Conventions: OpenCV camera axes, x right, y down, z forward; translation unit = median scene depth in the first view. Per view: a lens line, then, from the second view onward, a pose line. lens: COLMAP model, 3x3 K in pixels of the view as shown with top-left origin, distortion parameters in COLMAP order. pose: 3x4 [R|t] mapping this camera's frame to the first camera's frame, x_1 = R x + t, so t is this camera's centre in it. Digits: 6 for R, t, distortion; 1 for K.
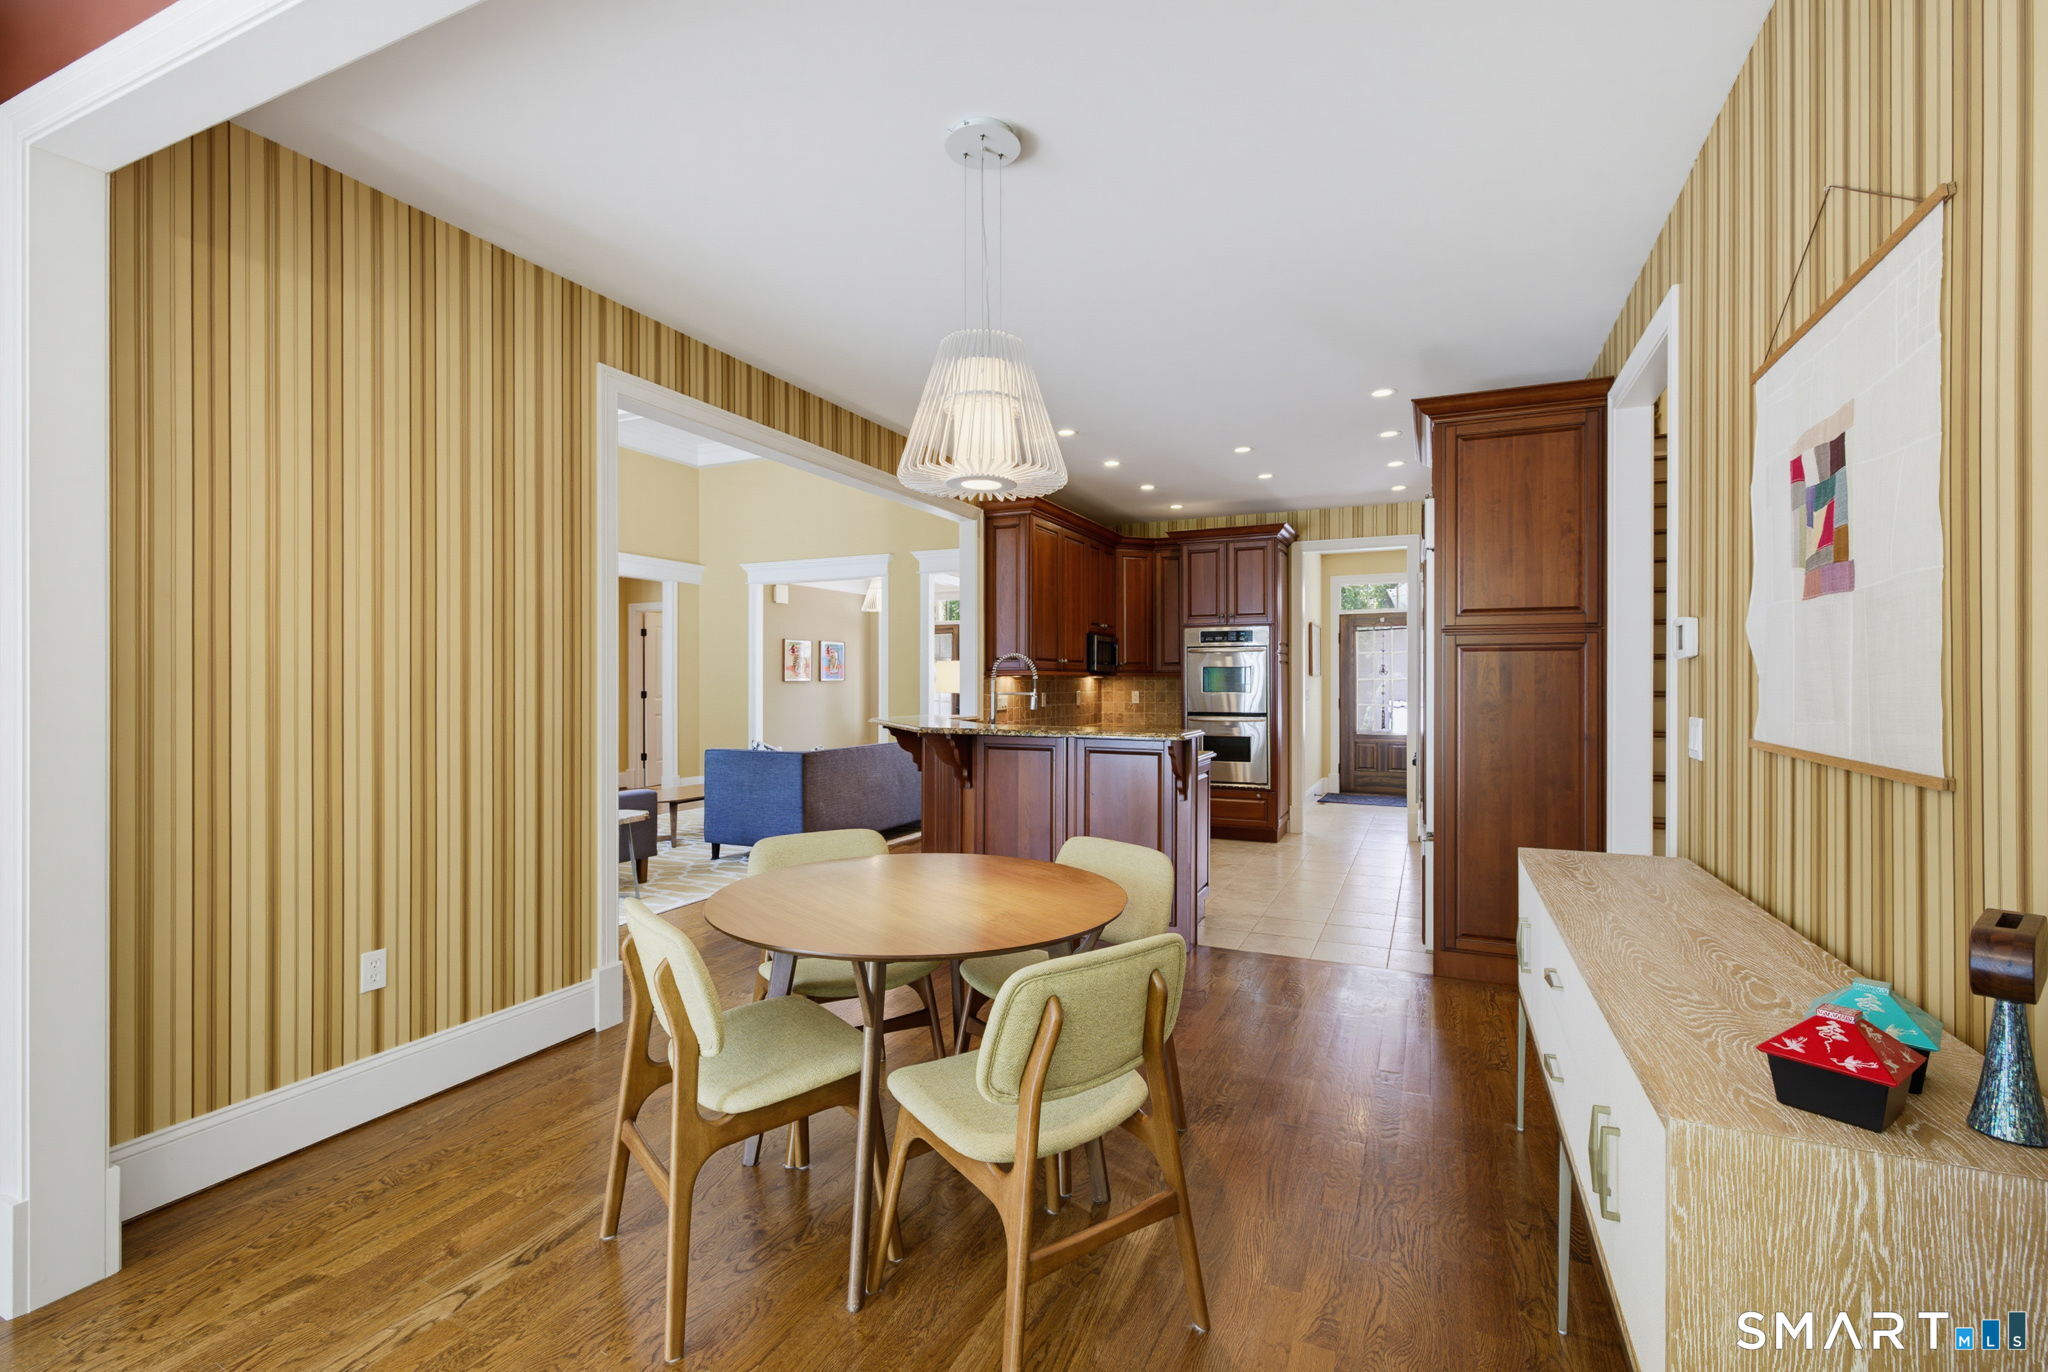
lens RADIAL K [[858.8, 0, 1022.7], [0, 858.8, 680.7], [0, 0, 1]] dist [0.007225, -0.000651]
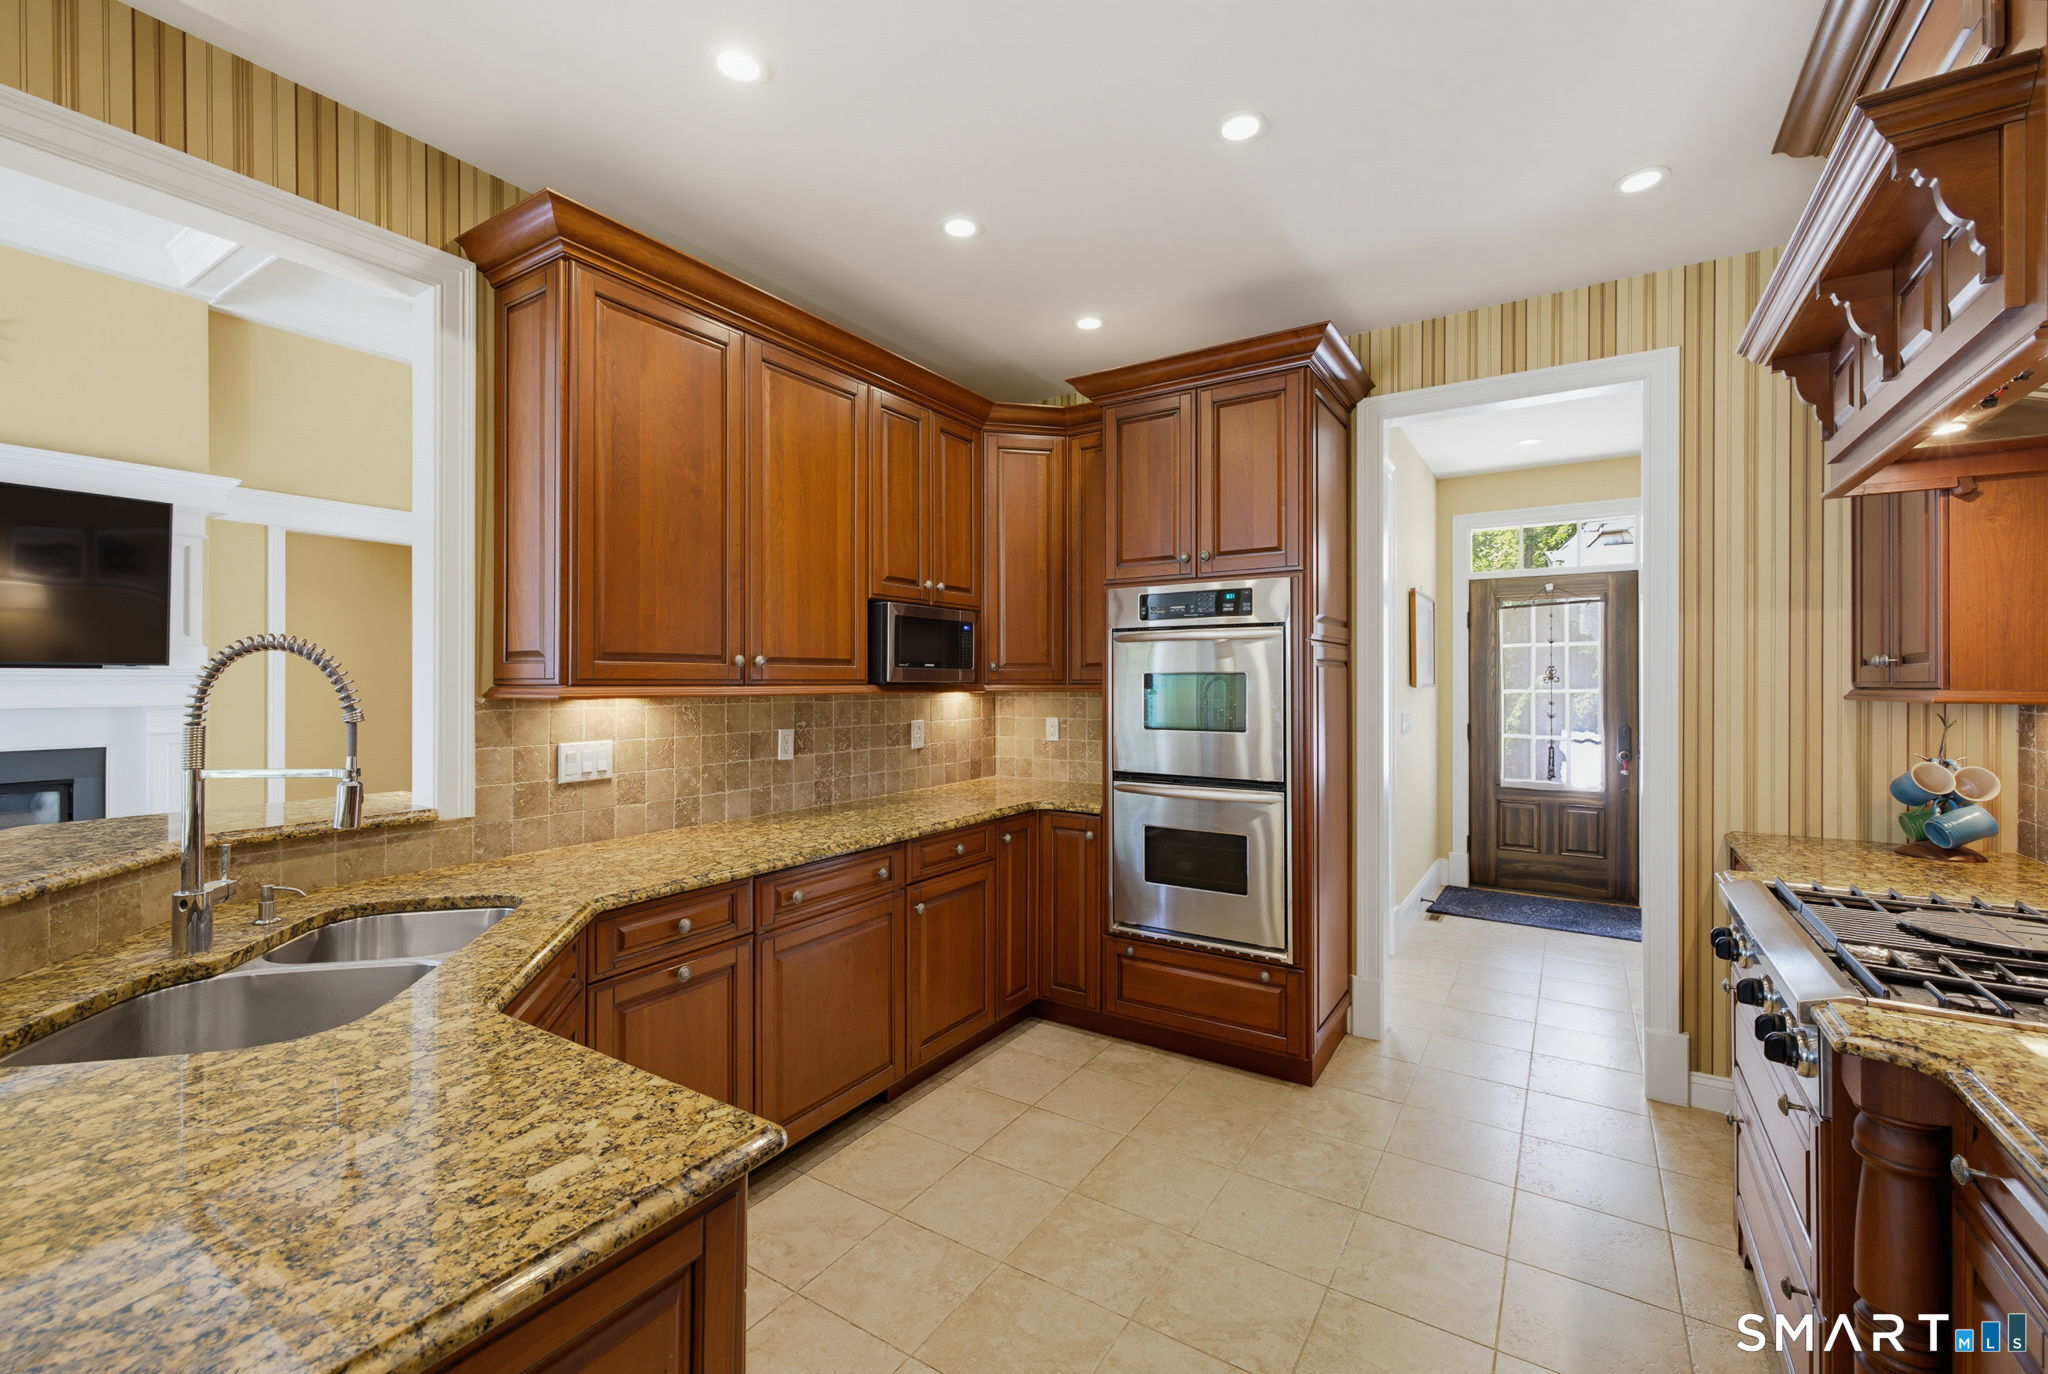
lens RADIAL K [[858.8, 0, 1015.4], [0, 858.8, 681.6], [0, 0, 1]] dist [0.007225, -0.000651]
pose [[0.991066, 0.001477, -0.133364, 0.195276], [-0.001278, 0.999998, 0.001580, -0.011771], [0.133366, -0.001395, 0.991066, 0.525394]]
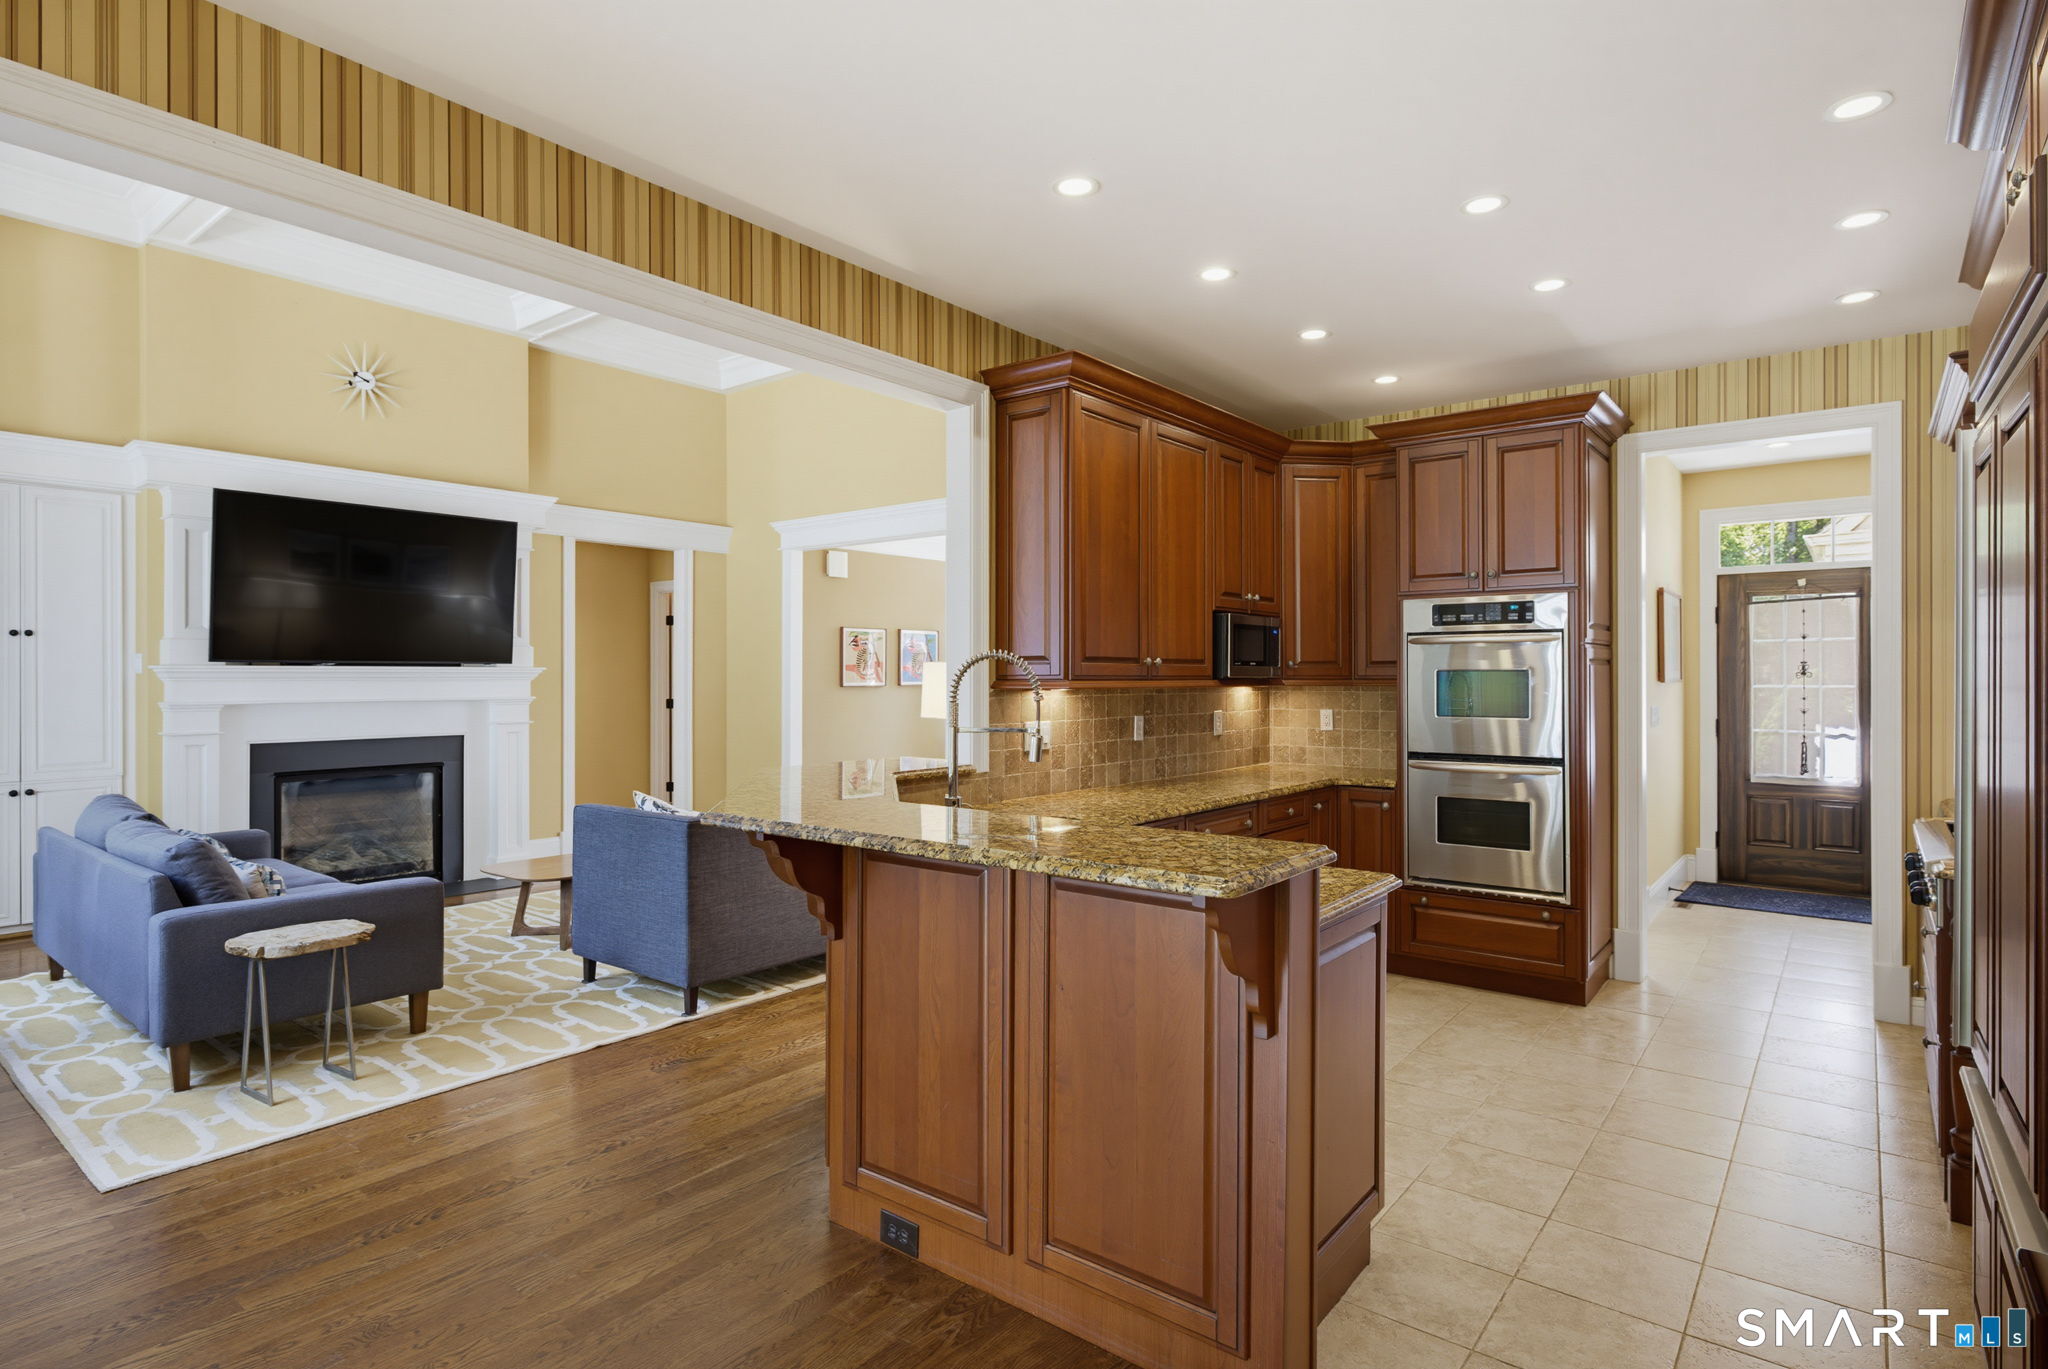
lens RADIAL K [[1045.4, 0, 1037.8], [0, 1045.4, 676.0], [0, 0, 1]] dist [0.003065, 0.002485]
pose [[0.975508, 0.000450, -0.219965, 0.105181], [-0.000392, 1.000000, 0.000311, -0.011925], [0.219965, -0.000218, 0.975508, 0.287892]]
